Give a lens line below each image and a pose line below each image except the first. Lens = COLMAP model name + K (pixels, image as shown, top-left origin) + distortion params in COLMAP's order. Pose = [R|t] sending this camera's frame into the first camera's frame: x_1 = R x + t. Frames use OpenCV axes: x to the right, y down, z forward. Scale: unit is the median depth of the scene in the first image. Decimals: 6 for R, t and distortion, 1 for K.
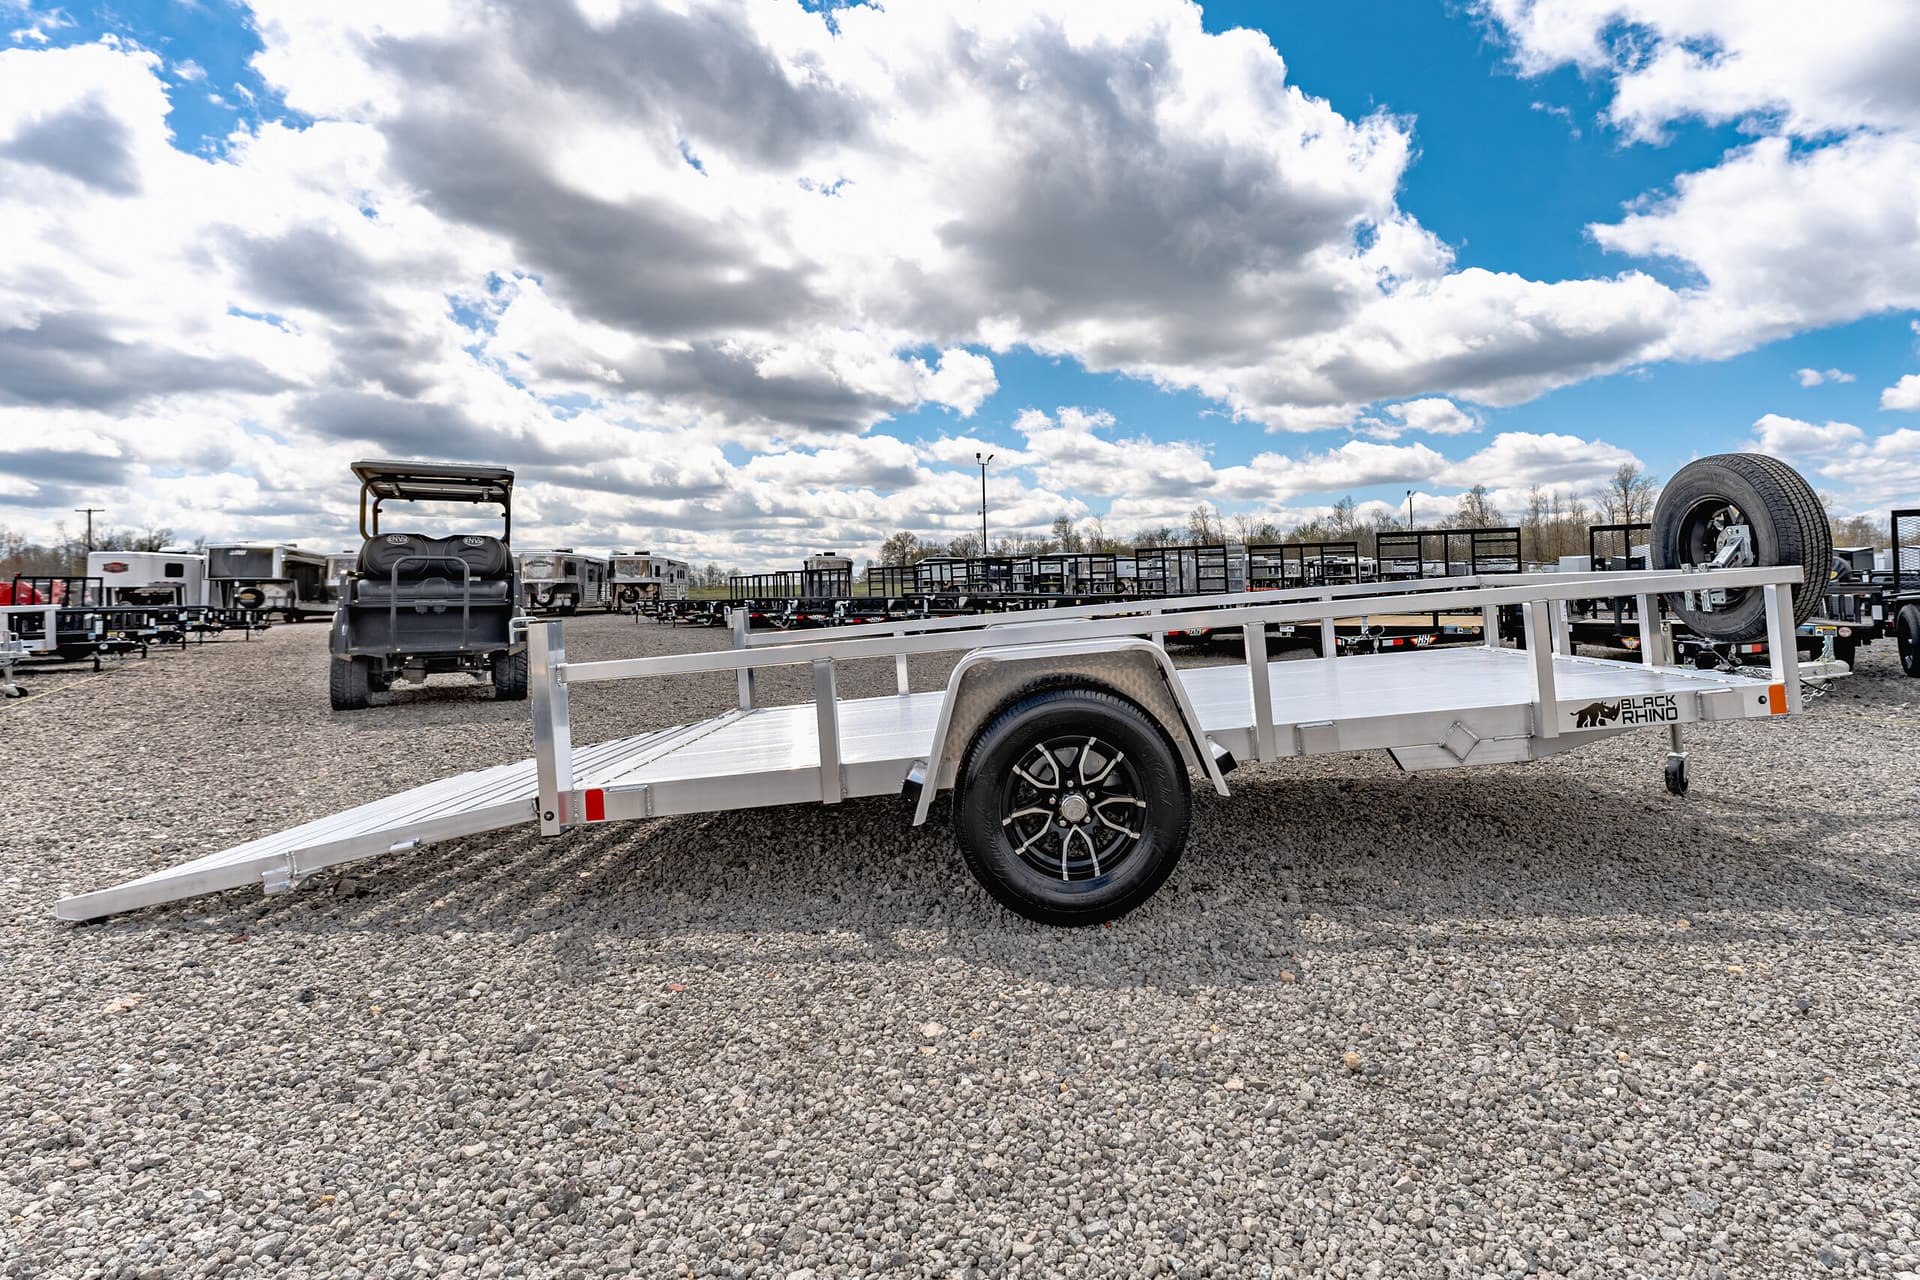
lens RADIAL K [[1185.0, 0, 1032.4], [0, 1185.0, 500.6], [0, 0, 1]] dist [-0.010546, 0.000451]
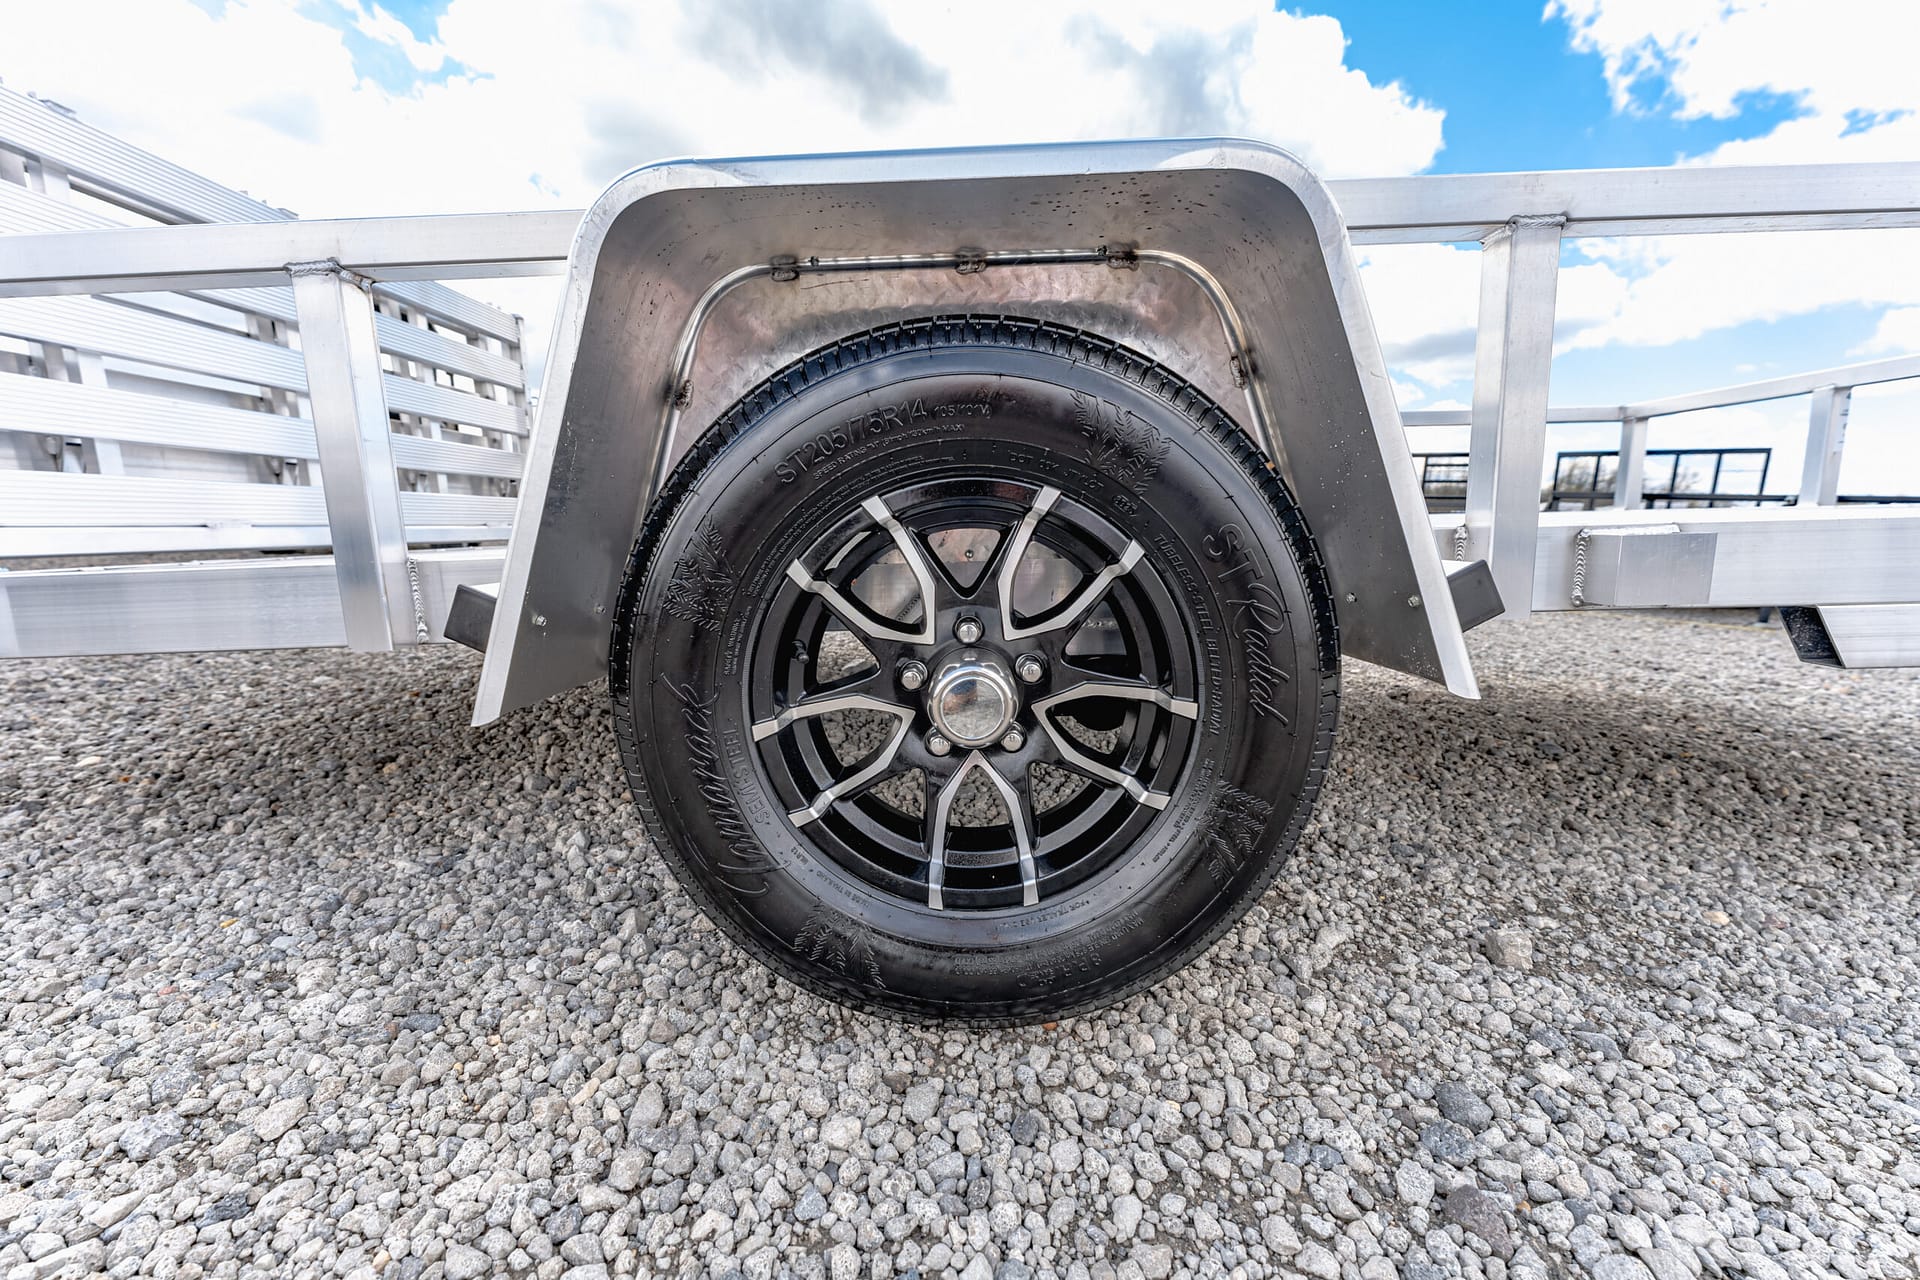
lens RADIAL K [[845.6, 0, 930.0], [0, 845.6, 709.0], [0, 0, 1]] dist [0.004504, 0.000127]
pose [[0.996257, 0.064472, -0.057581, 0.031732], [-0.046643, 0.961768, 0.269864, 0.172403], [0.072778, -0.266168, 0.961175, 0.672598]]
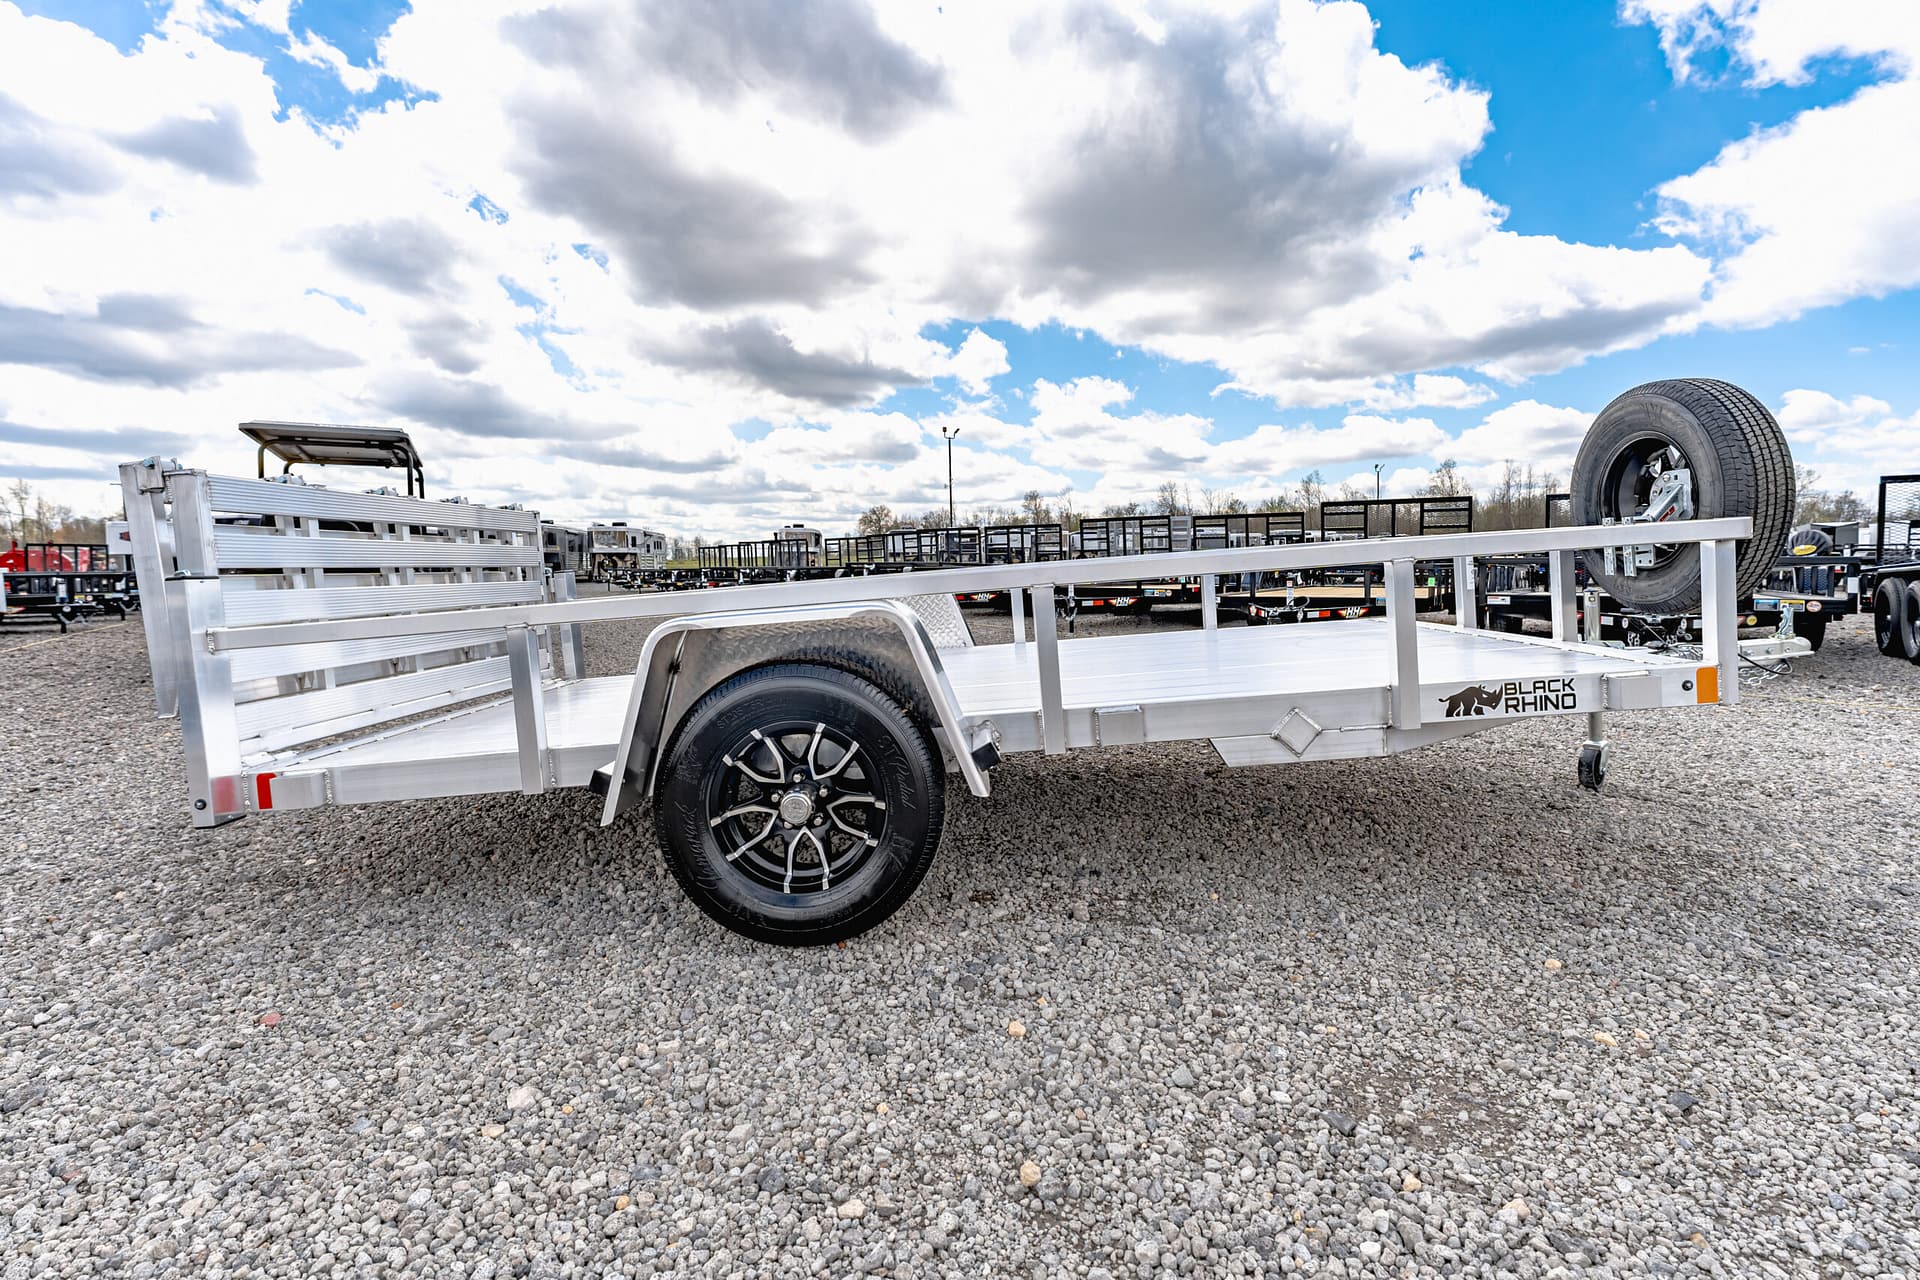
lens RADIAL K [[1107.8, 0, 975.0], [0, 1107.8, 611.7], [0, 0, 1]] dist [-0.011774, 0.002987]
pose [[0.998388, 0.007603, -0.056250, 0.172632], [-0.000926, 0.993039, 0.117782, 0.030330], [0.056754, -0.117540, 0.991445, 0.229087]]
